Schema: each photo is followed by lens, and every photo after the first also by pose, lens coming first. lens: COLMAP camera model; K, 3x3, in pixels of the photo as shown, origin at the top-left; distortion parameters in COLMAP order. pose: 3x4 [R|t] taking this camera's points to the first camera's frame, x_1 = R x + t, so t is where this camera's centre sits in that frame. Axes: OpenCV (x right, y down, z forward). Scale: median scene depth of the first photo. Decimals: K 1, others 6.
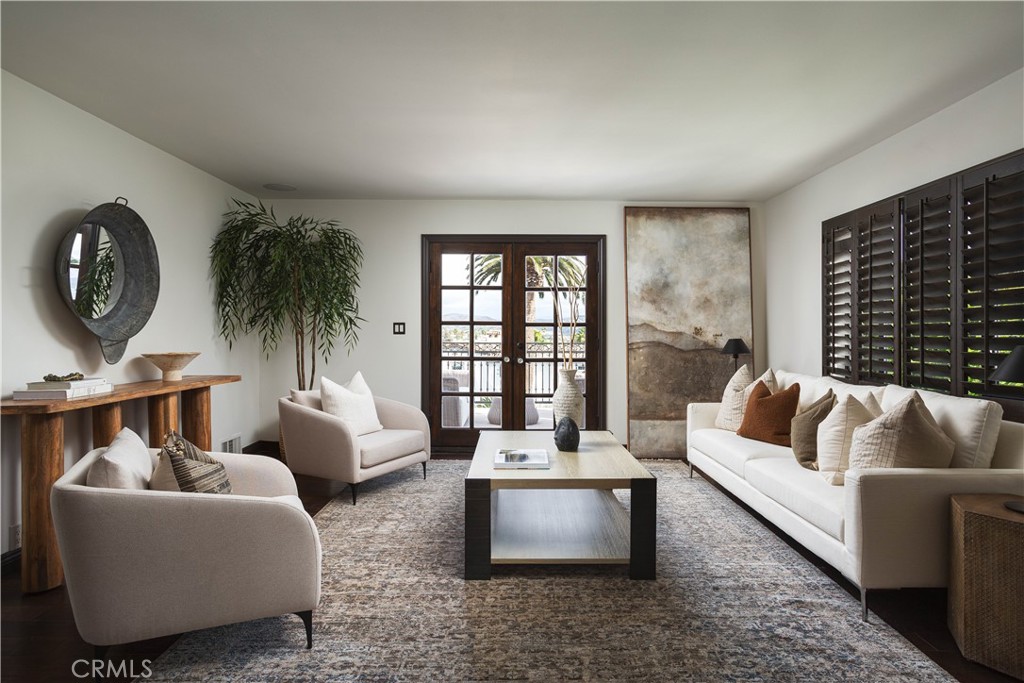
lens RADIAL K [[618.2, 0, 513.2], [0, 618.2, 333.8], [0, 0, 1]] dist [0.019811, -0.000655]
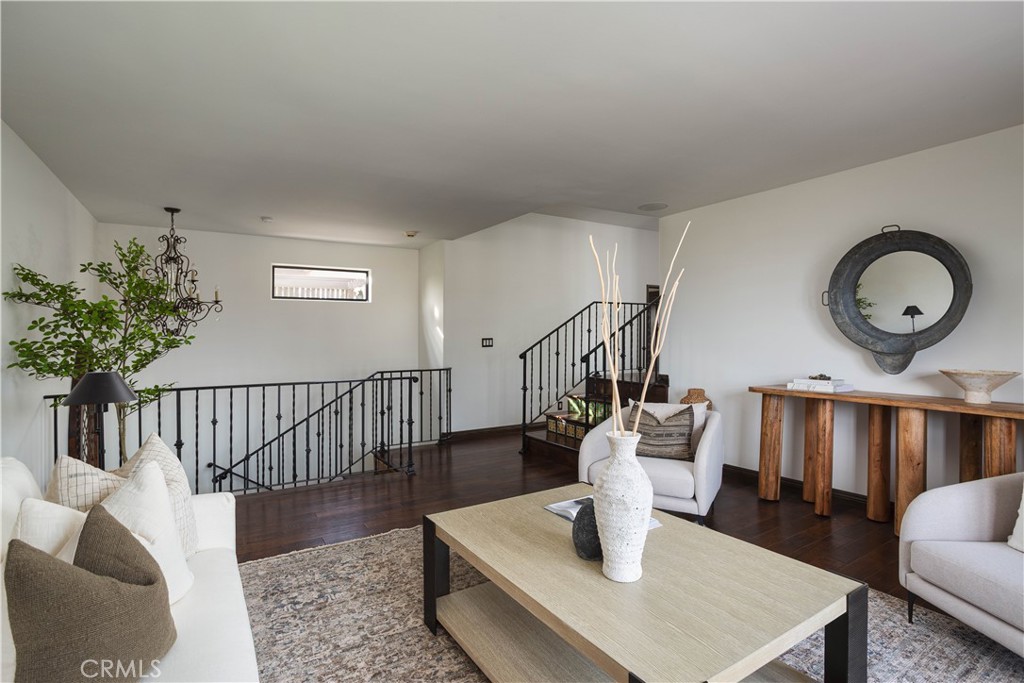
lens RADIAL K [[491.1, 0, 512.0], [0, 491.1, 340.6], [0, 0, 1]] dist [-0.021990, -0.000116]
pose [[-0.849242, 0.015036, -0.527790, 0.468456], [0.005431, 0.999790, 0.019744, -0.037842], [0.527976, 0.013901, -0.849146, 1.585710]]
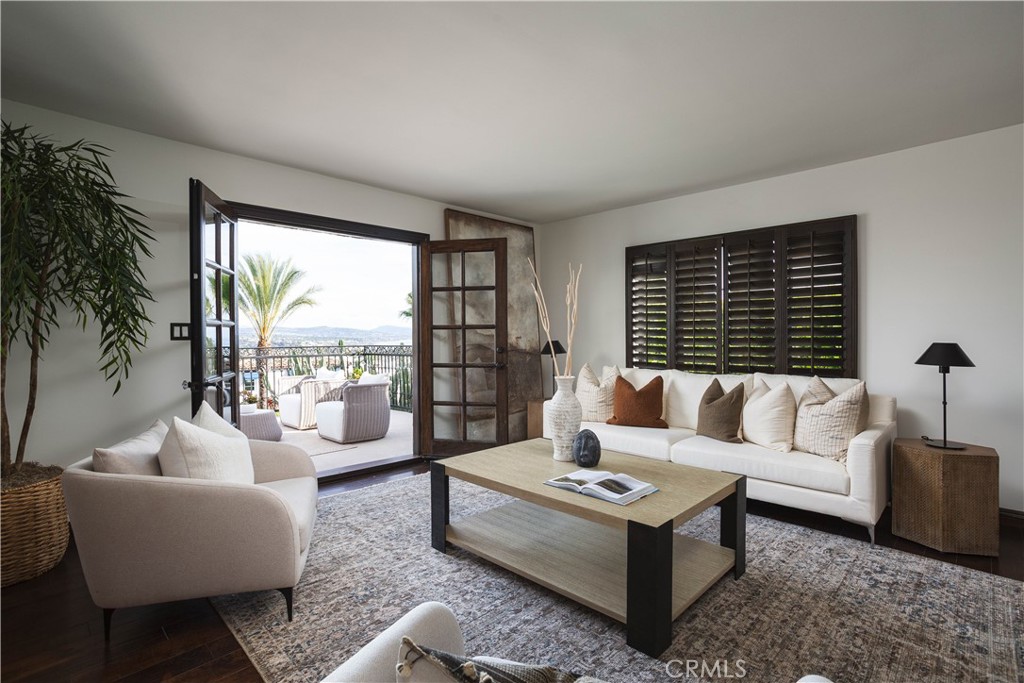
lens RADIAL K [[506.7, 0, 508.9], [0, 506.7, 344.0], [0, 0, 1]] dist [-0.012784, 0.006677]
pose [[0.695824, -0.018732, 0.717968, -0.610220], [0.007045, 0.999790, 0.019257, -0.006079], [-0.718178, -0.008341, 0.695810, 0.658109]]
